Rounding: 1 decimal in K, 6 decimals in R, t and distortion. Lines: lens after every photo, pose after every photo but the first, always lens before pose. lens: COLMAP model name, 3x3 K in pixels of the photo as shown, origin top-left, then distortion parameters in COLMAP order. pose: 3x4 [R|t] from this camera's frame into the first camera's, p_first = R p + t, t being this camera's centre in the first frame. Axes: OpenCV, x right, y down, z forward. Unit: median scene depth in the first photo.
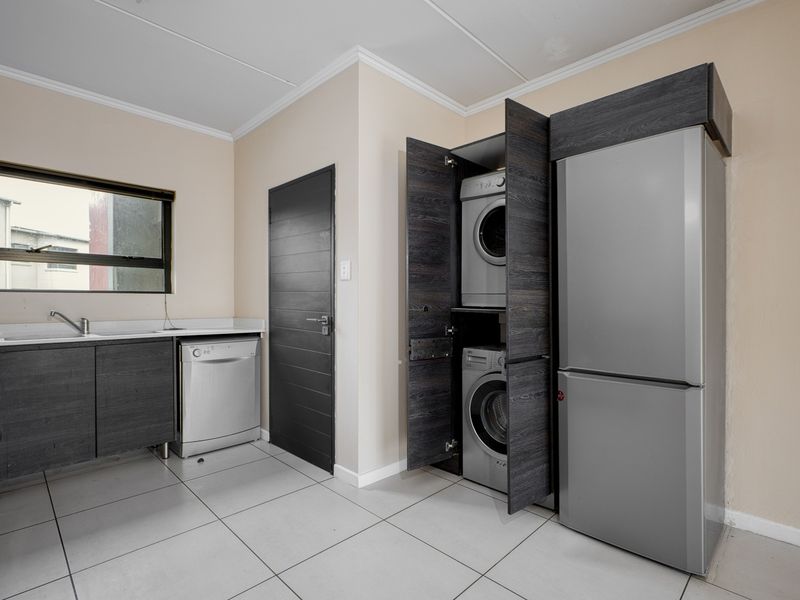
lens RADIAL K [[410.1, 0, 400.0], [0, 410.1, 300.0], [0, 0, 1]] dist [-0.000278, 0.000482]
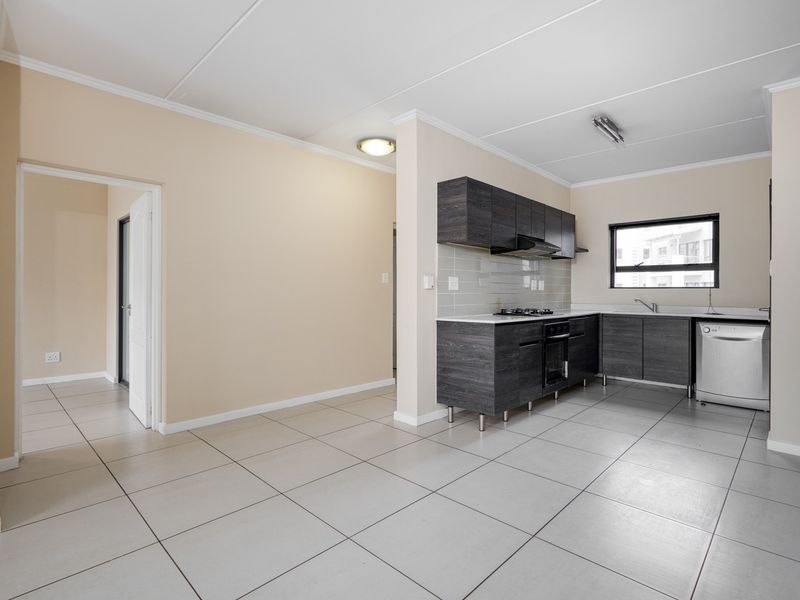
lens RADIAL K [[410.1, 0, 400.0], [0, 410.1, 300.0], [0, 0, 1]] dist [-0.000278, 0.000482]
pose [[0.019678, 0.012860, -0.999724, 0.860045], [-0.013721, 0.999827, 0.012591, 0.021851], [0.999712, 0.013469, 0.019851, -0.081603]]
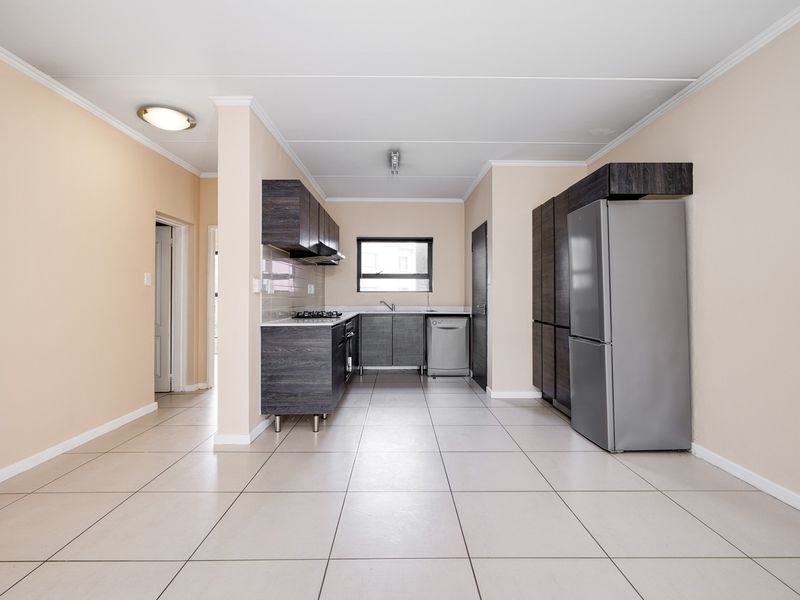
lens RADIAL K [[410.1, 0, 400.0], [0, 410.1, 300.0], [0, 0, 1]] dist [-0.000278, 0.000482]
pose [[0.704724, 0.001739, -0.709480, 0.731775], [-0.002848, 0.999996, -0.000378, 0.022447], [0.709476, 0.002287, 0.704726, -0.459424]]
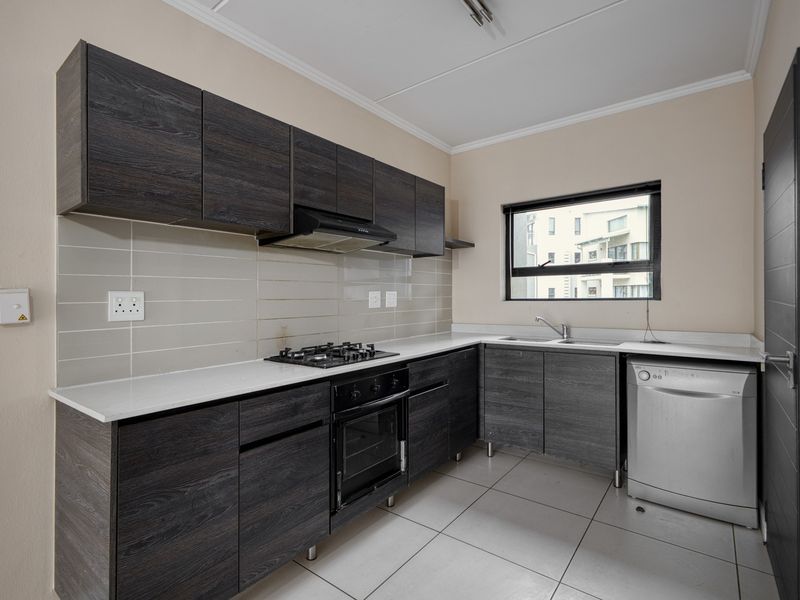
lens RADIAL K [[400.9, 0, 383.9], [0, 400.9, 312.8], [0, 0, 1]] dist [0.001925, 0.000975]
pose [[0.105156, 0.028028, -0.994061, 0.224147], [0.004526, 0.999579, 0.028662, -0.018916], [0.994445, -0.007513, 0.104985, 0.391779]]
